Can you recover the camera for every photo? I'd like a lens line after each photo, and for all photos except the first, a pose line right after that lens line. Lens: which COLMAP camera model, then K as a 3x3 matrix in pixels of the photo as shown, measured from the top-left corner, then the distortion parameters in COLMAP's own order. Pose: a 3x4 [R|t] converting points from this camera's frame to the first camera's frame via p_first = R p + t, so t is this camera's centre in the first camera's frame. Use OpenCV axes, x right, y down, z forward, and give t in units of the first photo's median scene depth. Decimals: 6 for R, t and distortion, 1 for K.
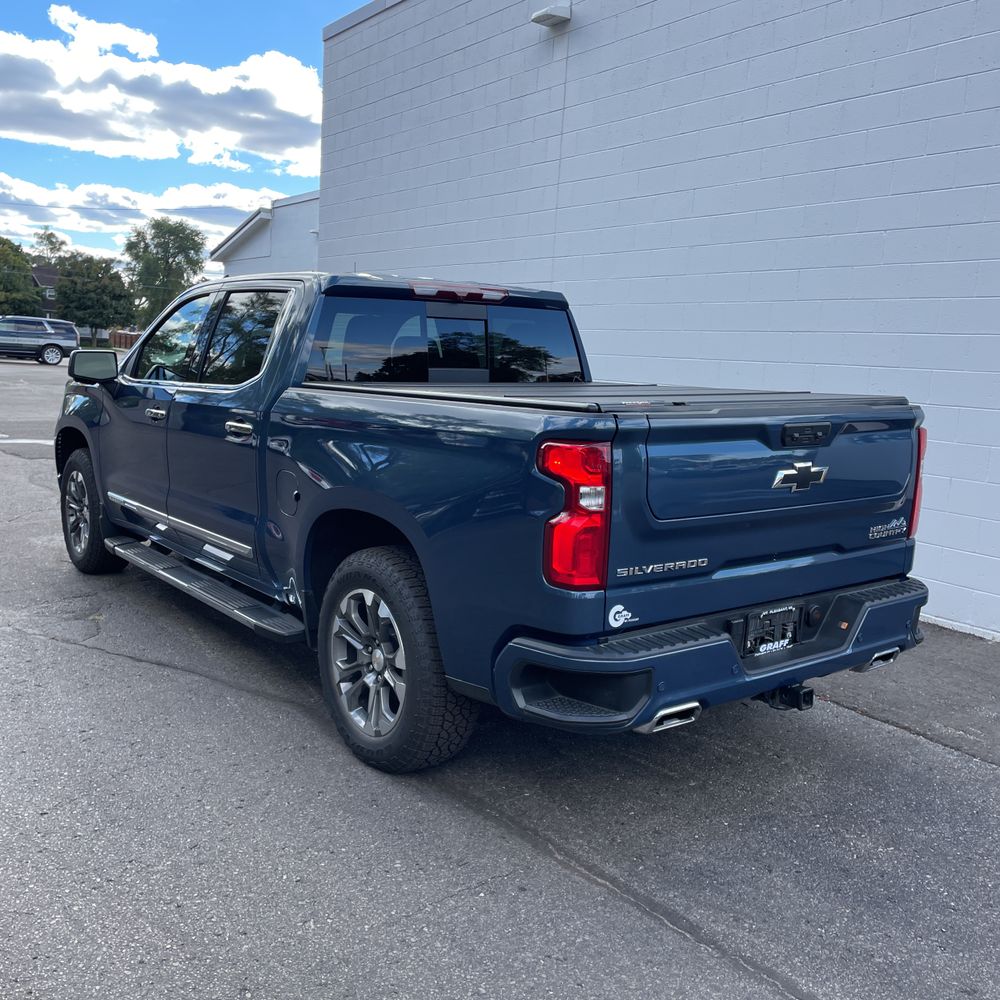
lens RADIAL K [[1001.0, 0, 486.9], [0, 1001.0, 484.9], [0, 0, 1]] dist [0.089390, -0.116245]
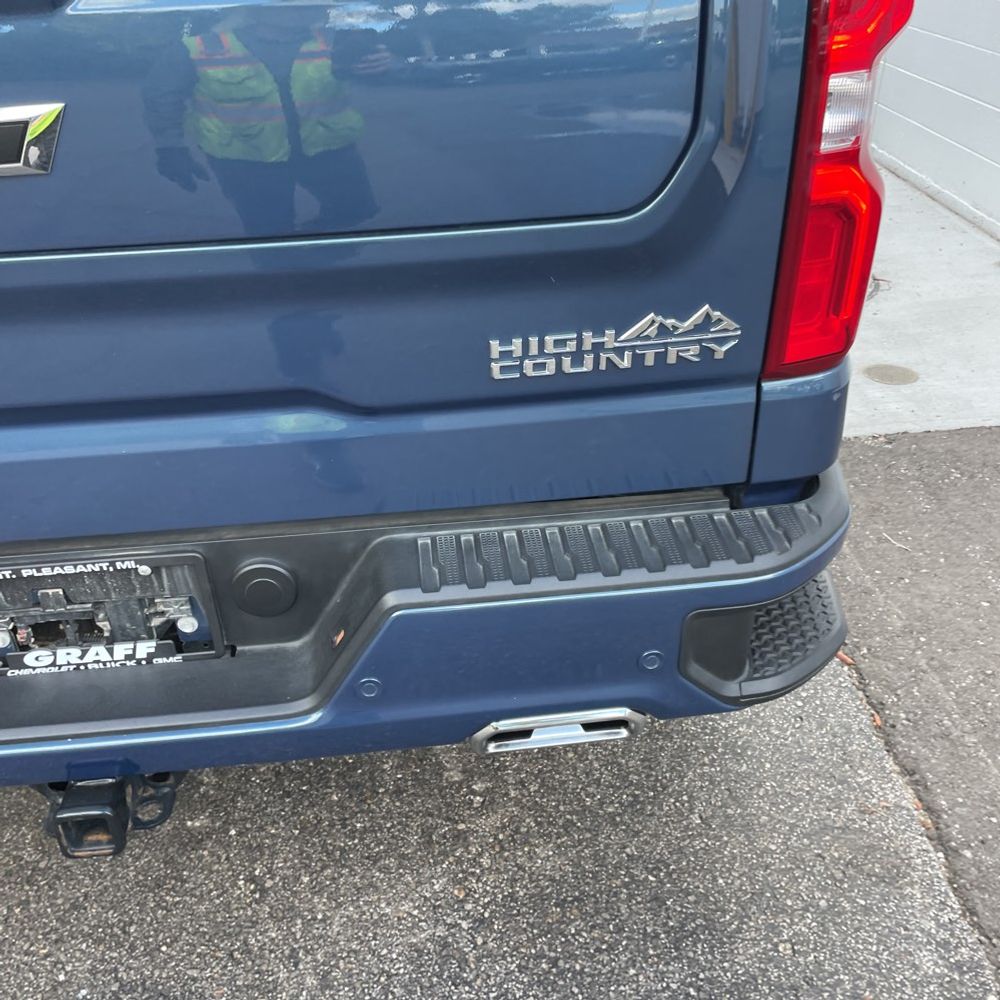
lens RADIAL K [[1010.4, 0, 496.9], [0, 1010.4, 508.5], [0, 0, 1]] dist [0.081892, -0.113305]
pose [[0.840725, 0.220025, -0.494743, 0.536289], [-0.010364, 0.920088, 0.391574, -0.024979], [0.541363, -0.324078, 0.775822, 0.777718]]
